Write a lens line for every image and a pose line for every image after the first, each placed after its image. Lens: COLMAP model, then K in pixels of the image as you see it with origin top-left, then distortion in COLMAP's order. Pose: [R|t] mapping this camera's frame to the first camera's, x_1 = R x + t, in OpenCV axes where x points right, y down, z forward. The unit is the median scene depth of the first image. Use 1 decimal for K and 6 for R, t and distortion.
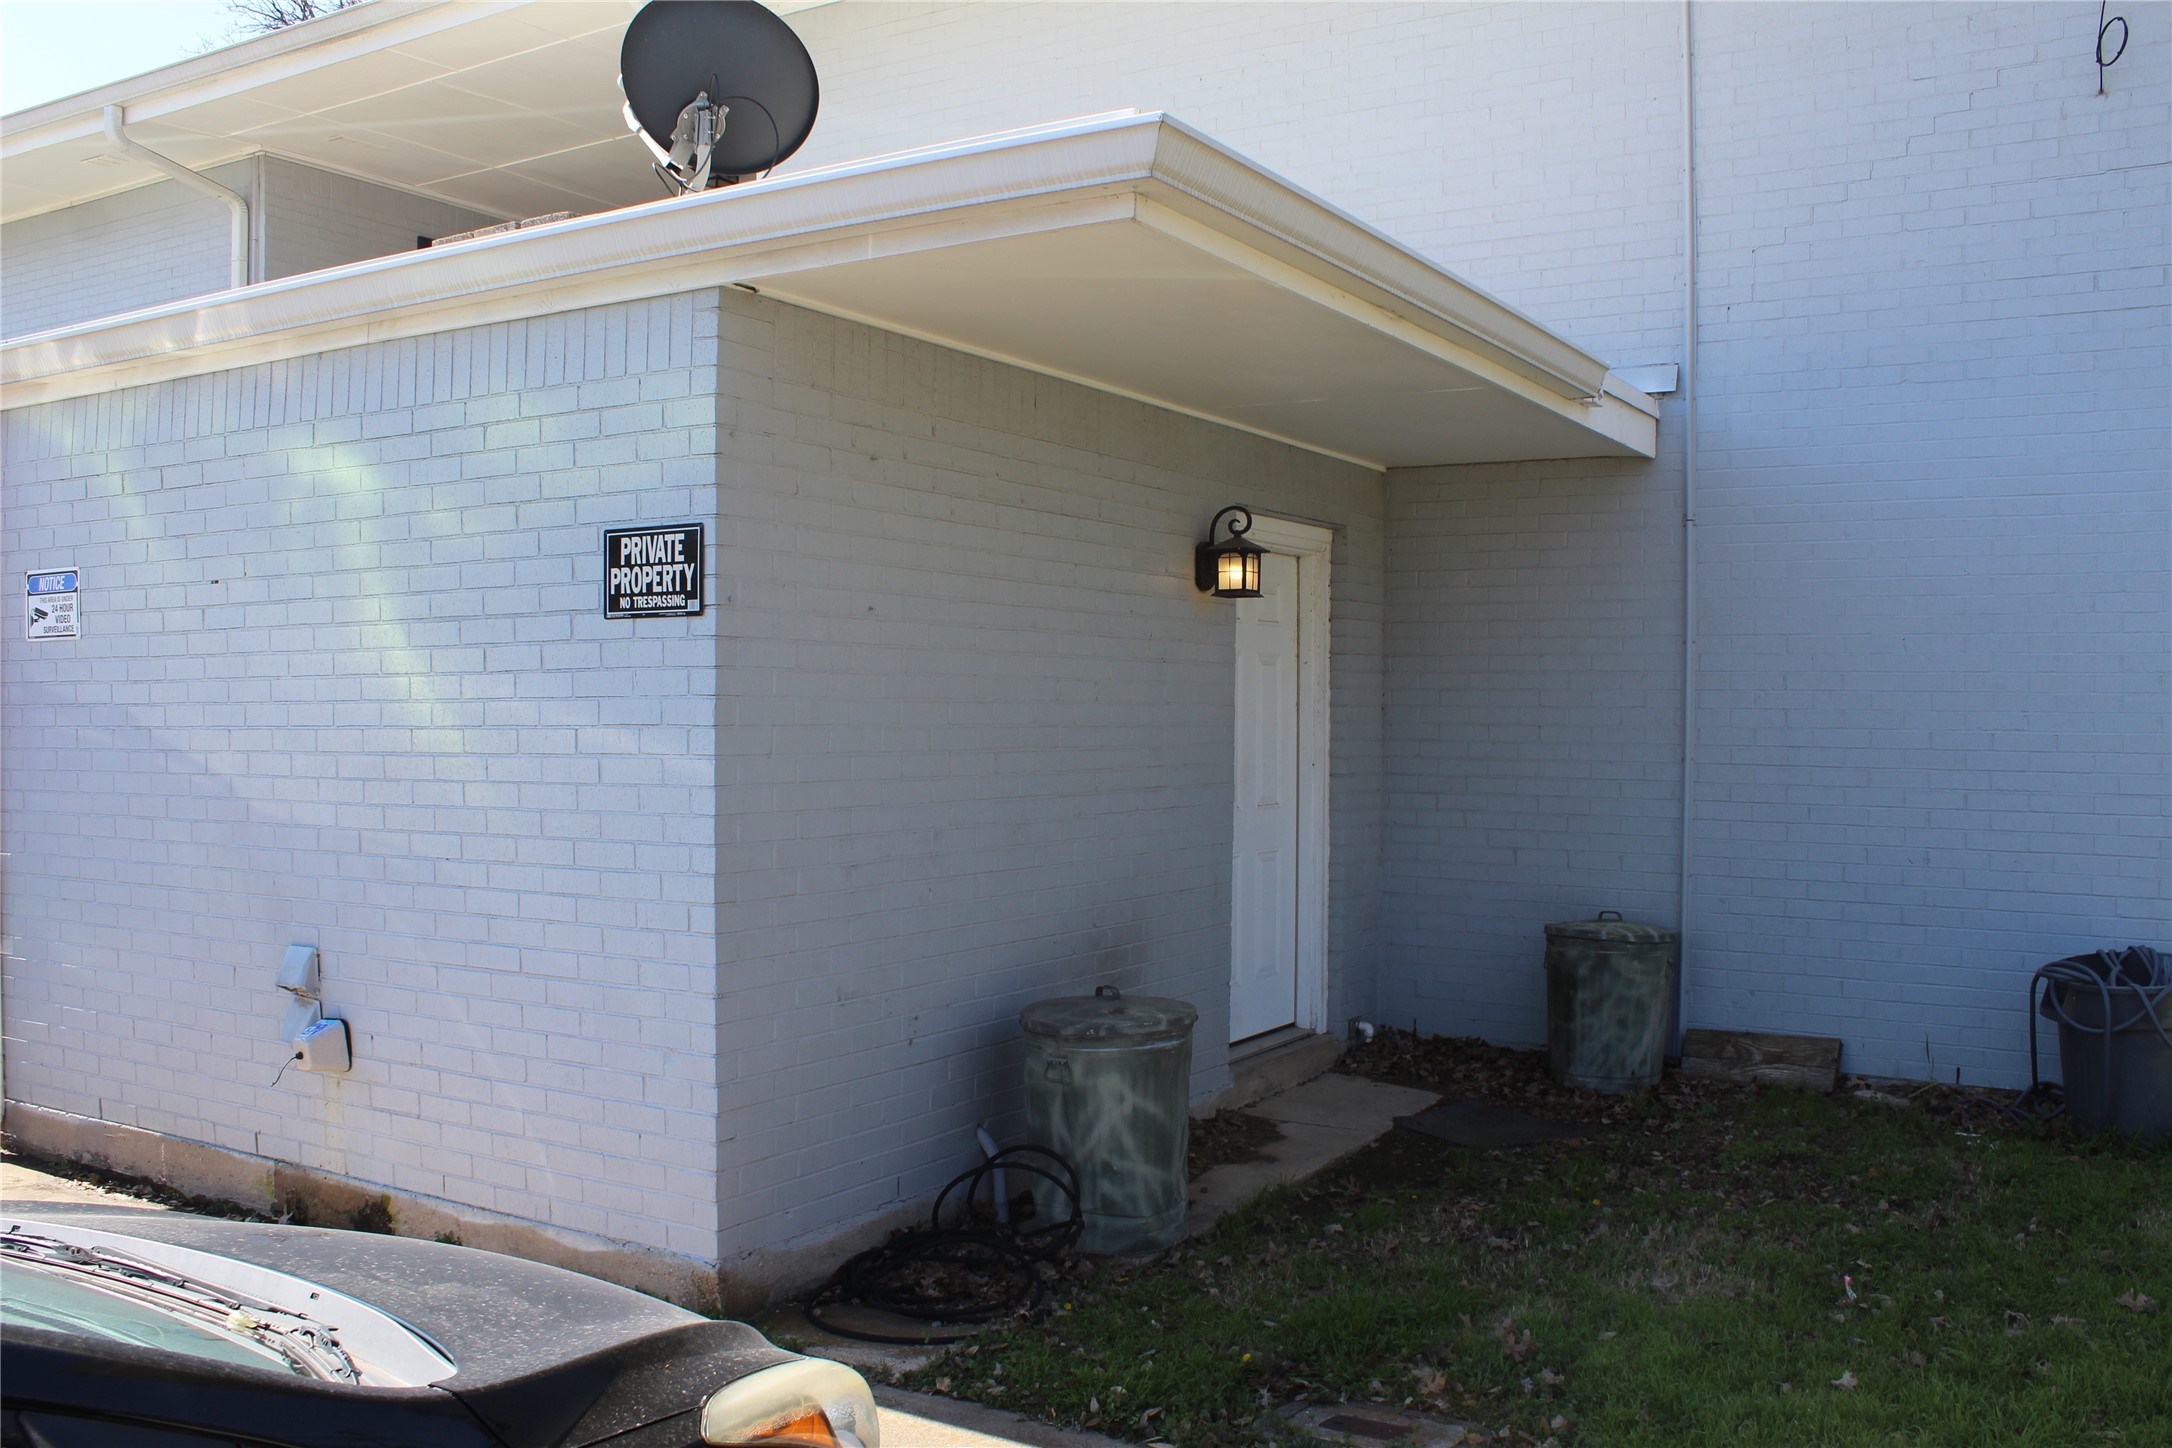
lens RADIAL K [[1856.4, 0, 1084.1], [0, 1856.4, 725.9], [0, 0, 1]] dist [-0.167280, 0.143546]
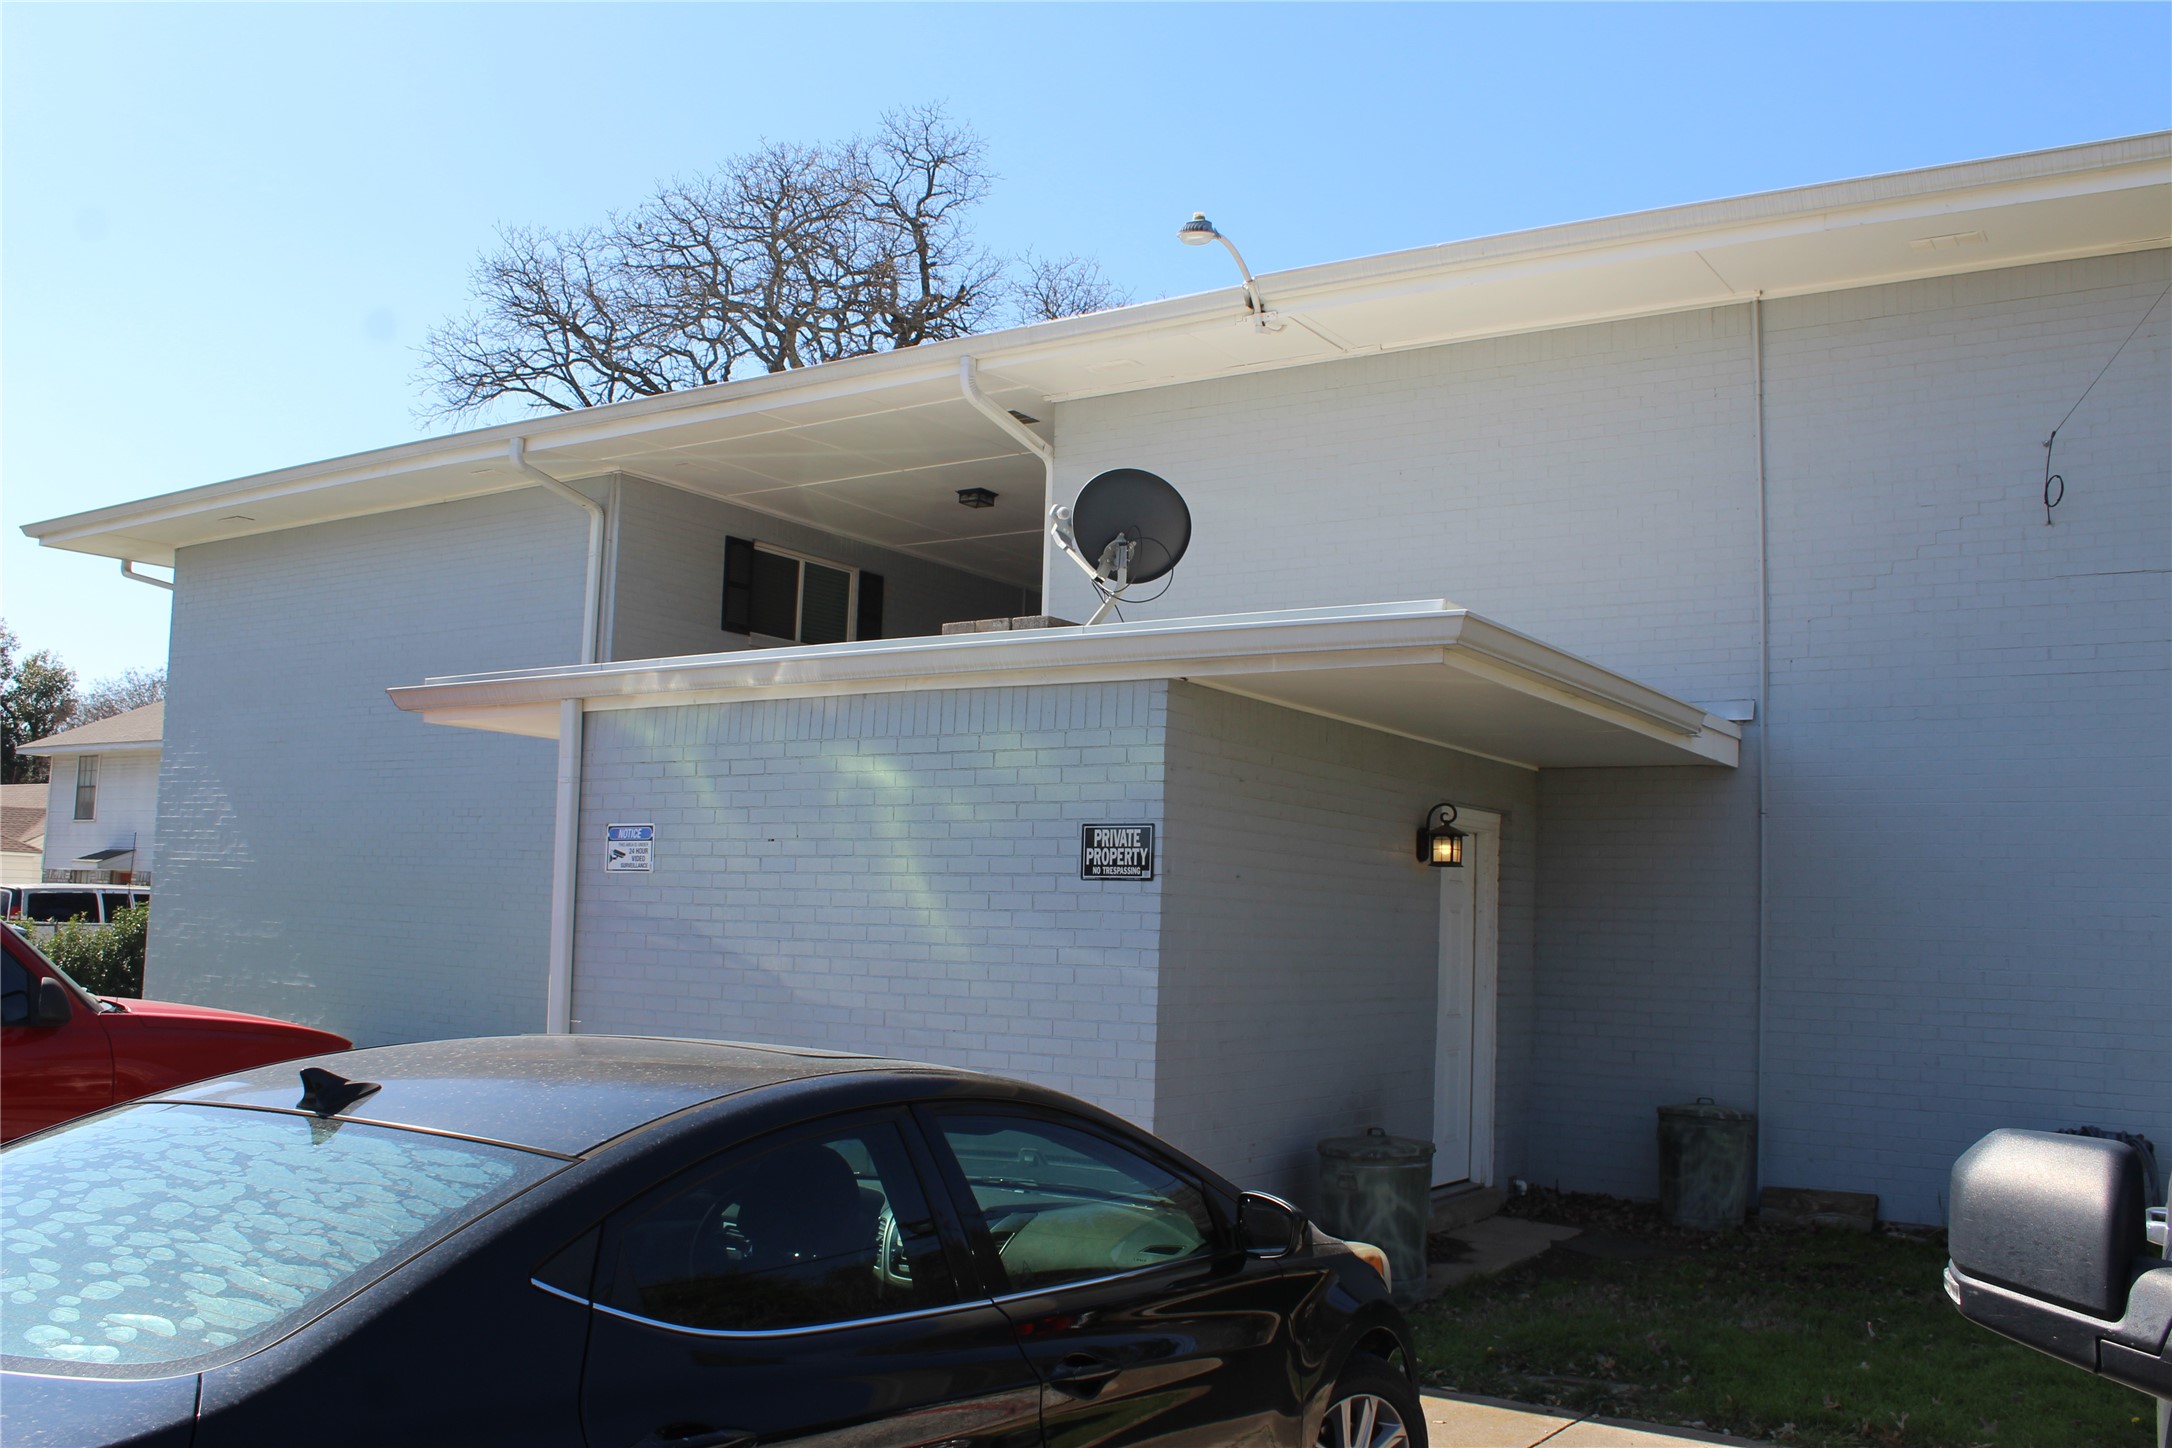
lens RADIAL K [[1856.4, 0, 1078.8], [0, 1856.4, 723.7], [0, 0, 1]] dist [-0.167280, 0.143546]
pose [[0.998808, 0.023821, -0.042612, -0.160094], [-0.028817, 0.992263, -0.120764, 0.001180], [0.039405, 0.121848, 0.991766, -0.491386]]
